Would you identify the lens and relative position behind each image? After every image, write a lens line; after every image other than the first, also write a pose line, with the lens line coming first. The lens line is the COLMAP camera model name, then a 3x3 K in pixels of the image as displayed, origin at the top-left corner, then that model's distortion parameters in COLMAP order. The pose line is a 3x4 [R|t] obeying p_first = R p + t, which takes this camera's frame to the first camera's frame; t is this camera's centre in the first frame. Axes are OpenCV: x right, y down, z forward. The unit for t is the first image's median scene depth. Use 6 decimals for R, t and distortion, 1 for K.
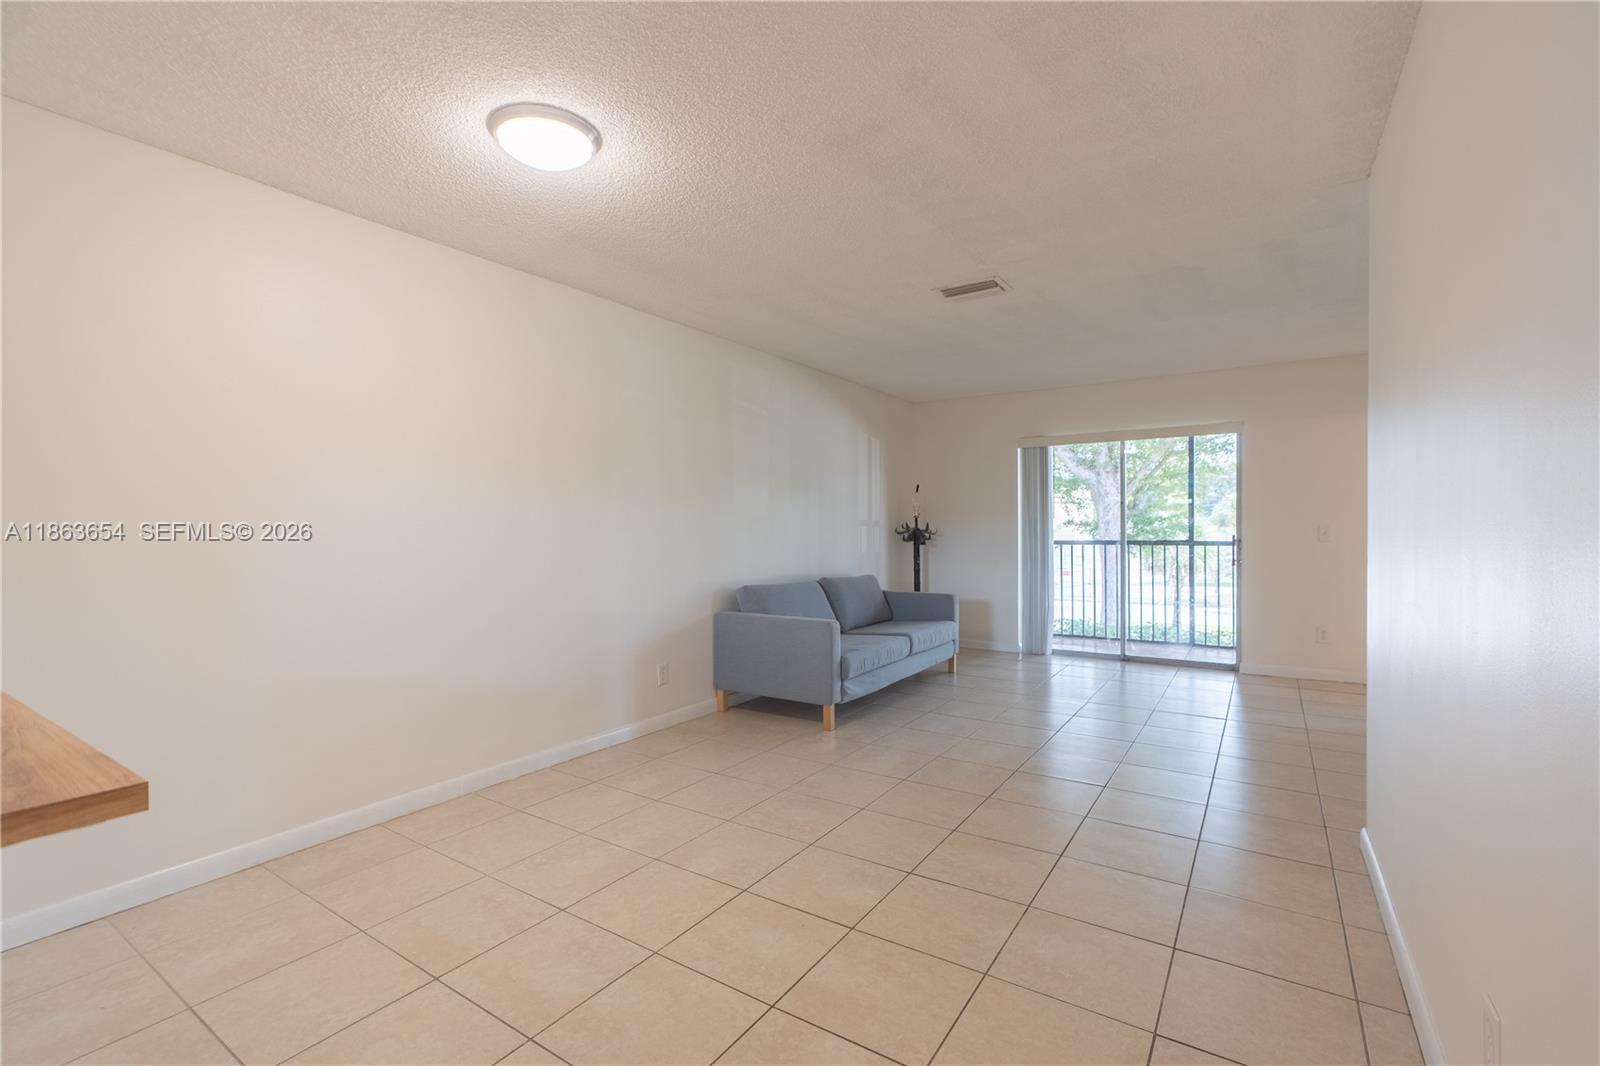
lens RADIAL K [[706.4, 0, 800.5], [0, 706.4, 535.9], [0, 0, 1]] dist [-0.011569, 0.004406]
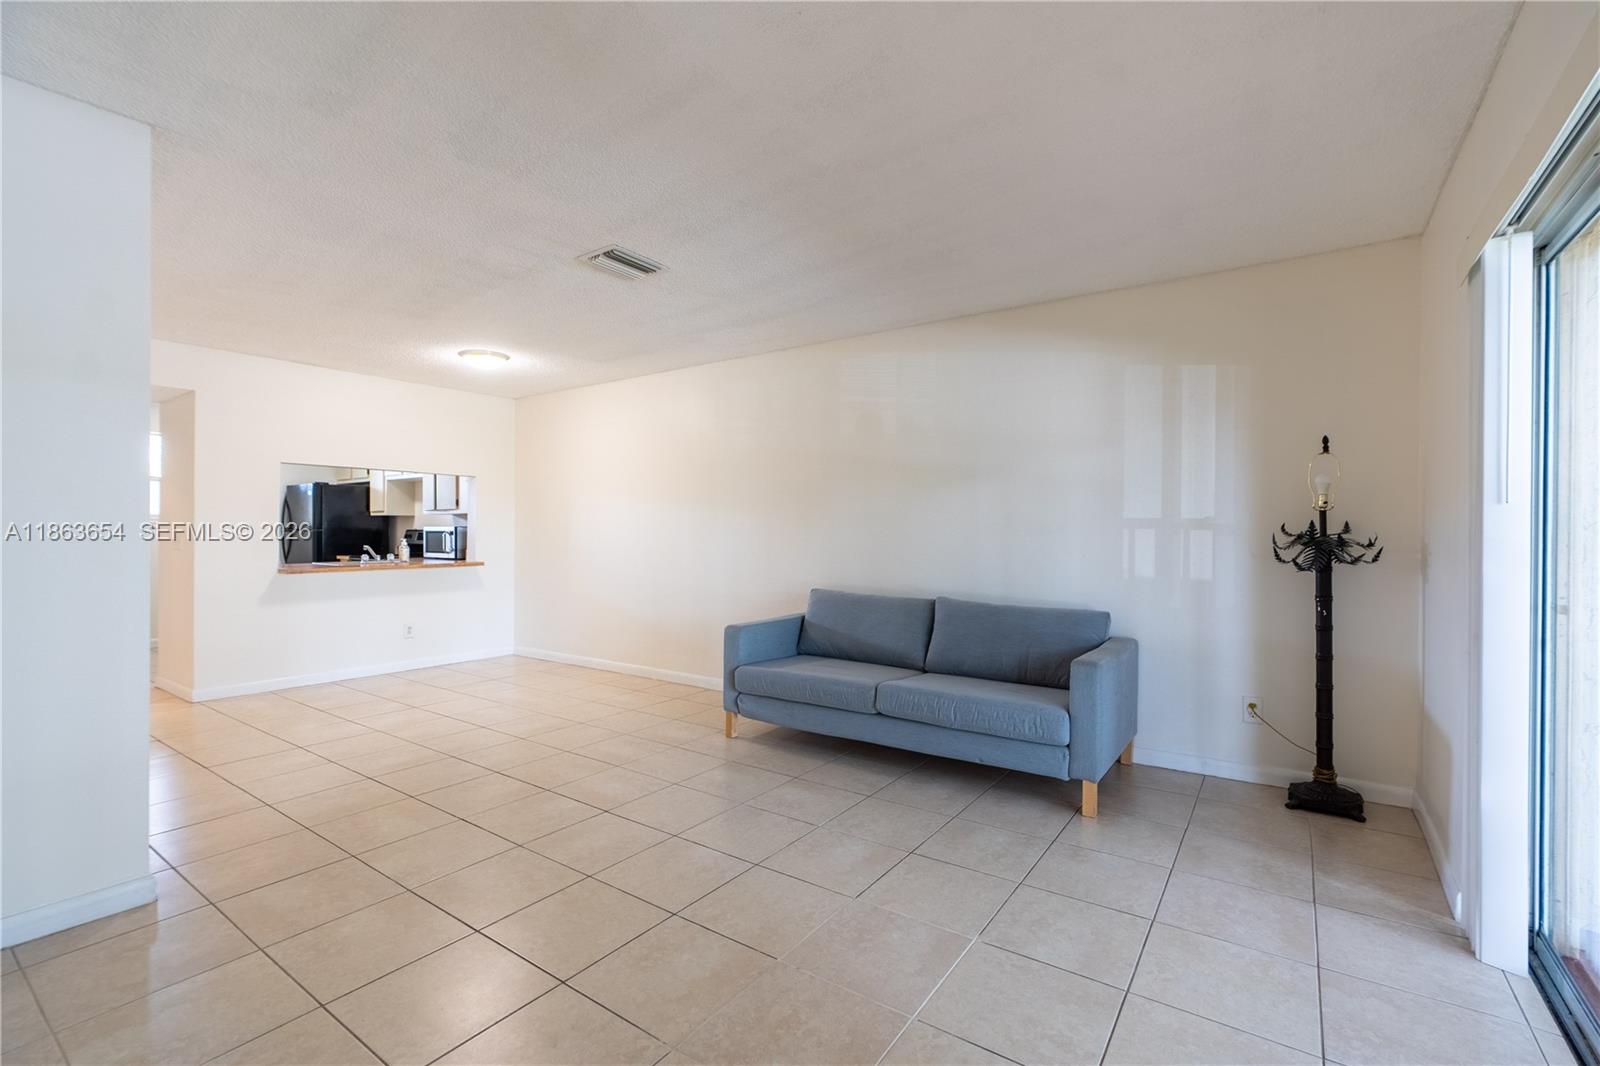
lens RADIAL K [[706.4, 0, 796.3], [0, 706.4, 535.3], [0, 0, 1]] dist [-0.011569, 0.004406]
pose [[-0.031760, 0.009219, -0.999453, 0.668560], [-0.014203, 0.999852, 0.009674, -0.010049], [0.999395, 0.014503, -0.031624, 0.738258]]
